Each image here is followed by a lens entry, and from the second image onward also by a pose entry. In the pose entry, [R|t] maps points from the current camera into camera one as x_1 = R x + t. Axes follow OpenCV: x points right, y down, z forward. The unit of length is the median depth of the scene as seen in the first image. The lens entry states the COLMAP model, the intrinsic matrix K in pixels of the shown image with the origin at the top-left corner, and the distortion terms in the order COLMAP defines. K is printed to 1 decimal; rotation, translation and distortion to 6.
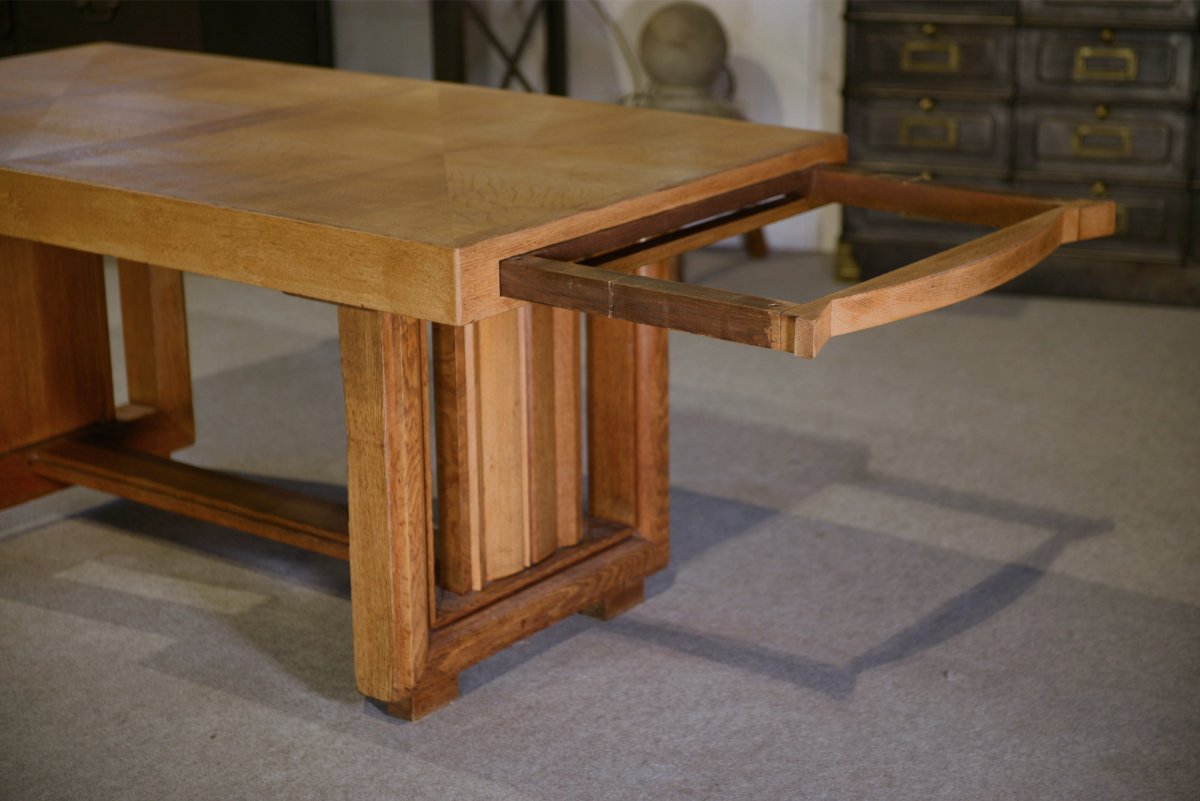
lens RADIAL K [[2290.6, 0, 605.2], [0, 2290.6, 397.4], [0, 0, 1]] dist [0.102033, 0.000000]
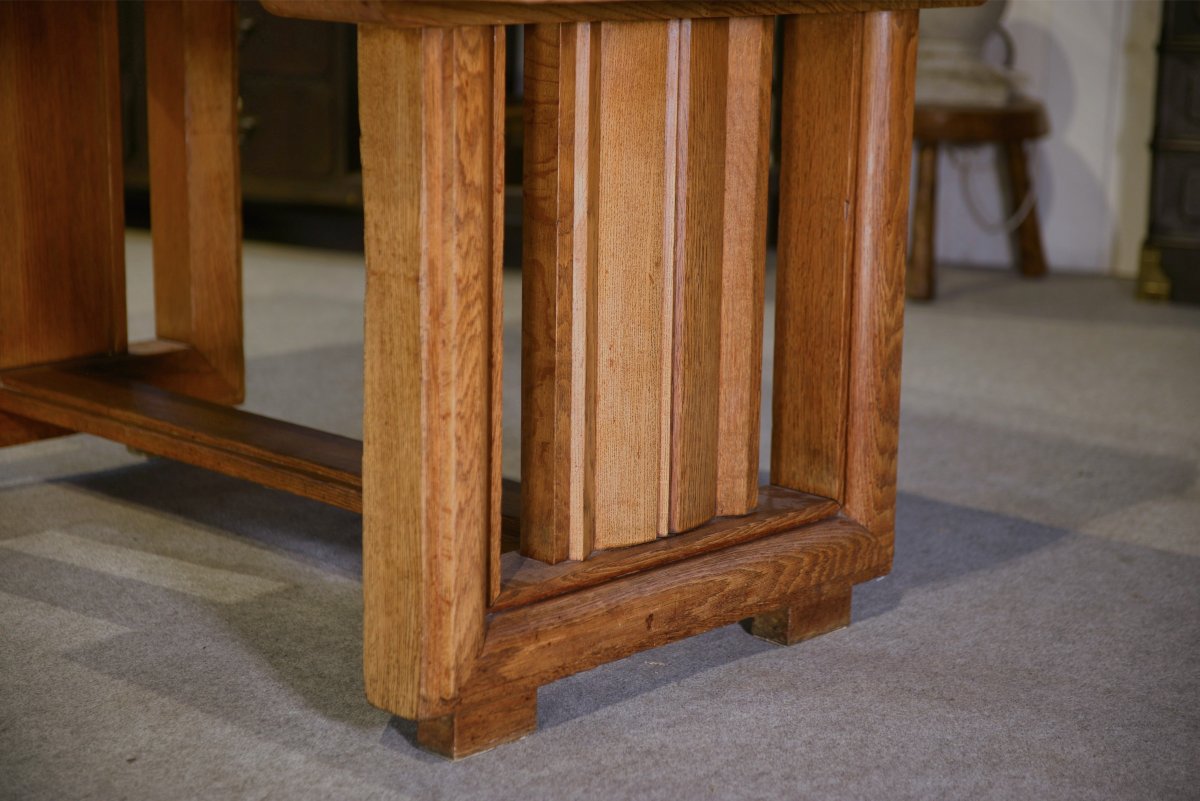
lens RADIAL K [[2290.6, 0, 602.0], [0, 2290.6, 392.6], [0, 0, 1]] dist [0.102033, 0.000000]
pose [[0.992595, 0.050499, -0.110476, 0.017567], [-0.059737, 0.994843, -0.081974, 0.091163], [0.105767, 0.087966, 0.990492, 0.387488]]
